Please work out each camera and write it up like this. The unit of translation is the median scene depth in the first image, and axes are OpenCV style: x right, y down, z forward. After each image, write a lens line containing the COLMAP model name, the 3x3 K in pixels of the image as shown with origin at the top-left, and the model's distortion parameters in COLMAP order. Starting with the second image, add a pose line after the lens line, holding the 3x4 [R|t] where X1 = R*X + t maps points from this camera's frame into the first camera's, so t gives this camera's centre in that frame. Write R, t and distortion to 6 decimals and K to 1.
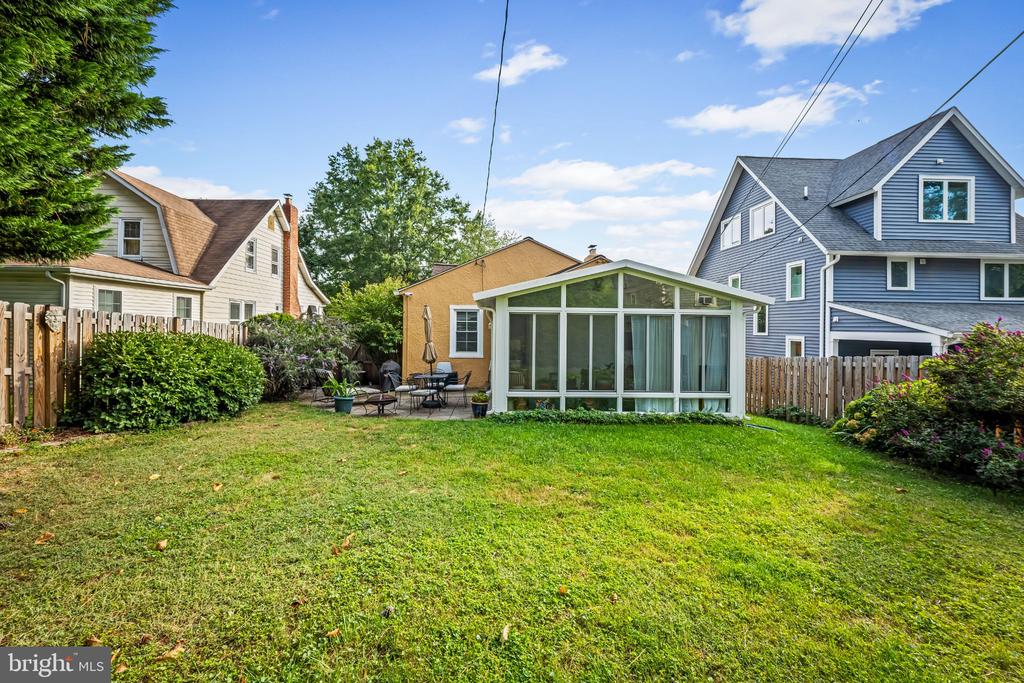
lens RADIAL K [[419.2, 0, 513.5], [0, 419.2, 326.4], [0, 0, 1]] dist [-0.003102, -0.000183]
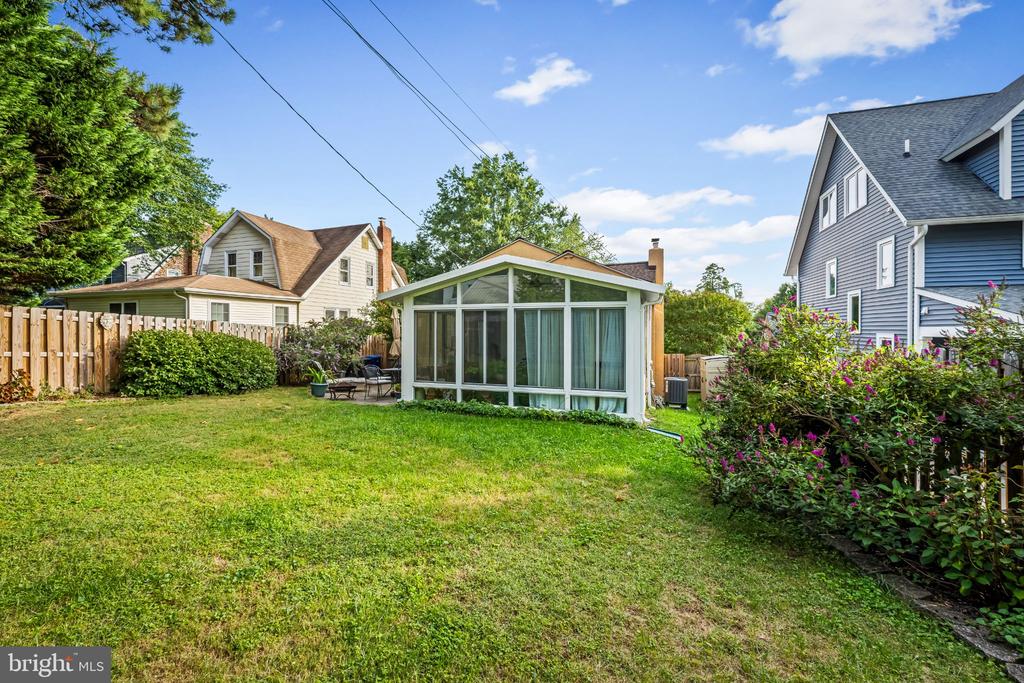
lens RADIAL K [[419.5, 0, 523.9], [0, 419.5, 334.1], [0, 0, 1]] dist [-0.002927, -0.000118]
pose [[0.937100, -0.006712, -0.348996, 0.456609], [0.009613, 0.999932, 0.006581, 0.017566], [0.348928, -0.009522, 0.937101, 0.048564]]
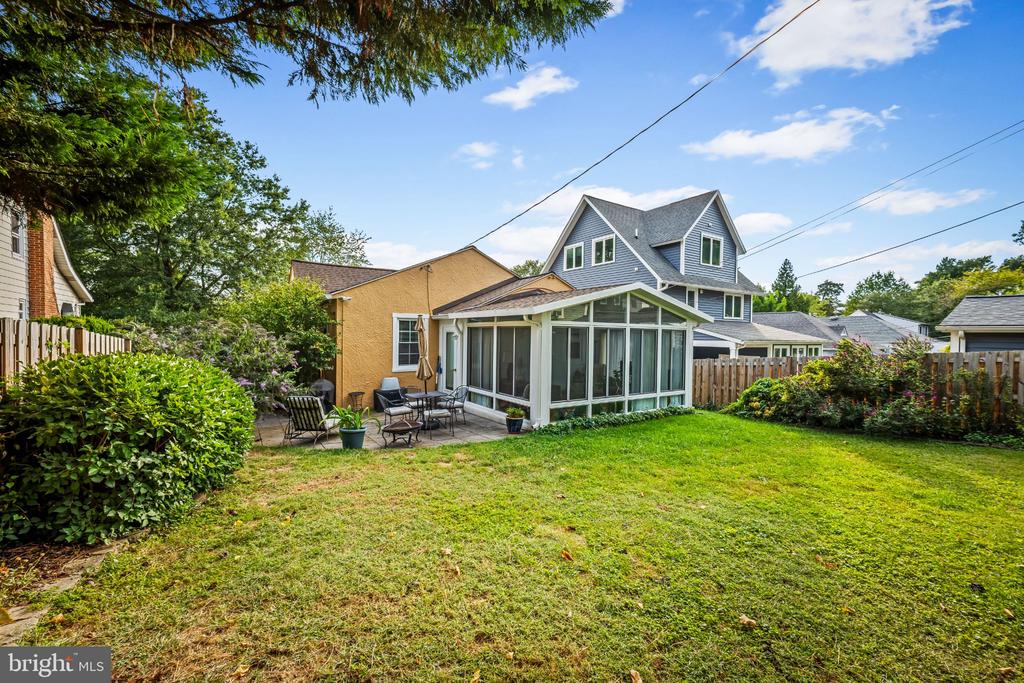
lens RADIAL K [[405.9, 0, 517.6], [0, 405.9, 343.8], [0, 0, 1]] dist [-0.001479, -0.000123]
pose [[0.856249, -0.011517, 0.516436, -0.418127], [-0.003728, 0.999588, 0.028472, -0.012988], [-0.516551, -0.026304, 0.855853, 0.142226]]
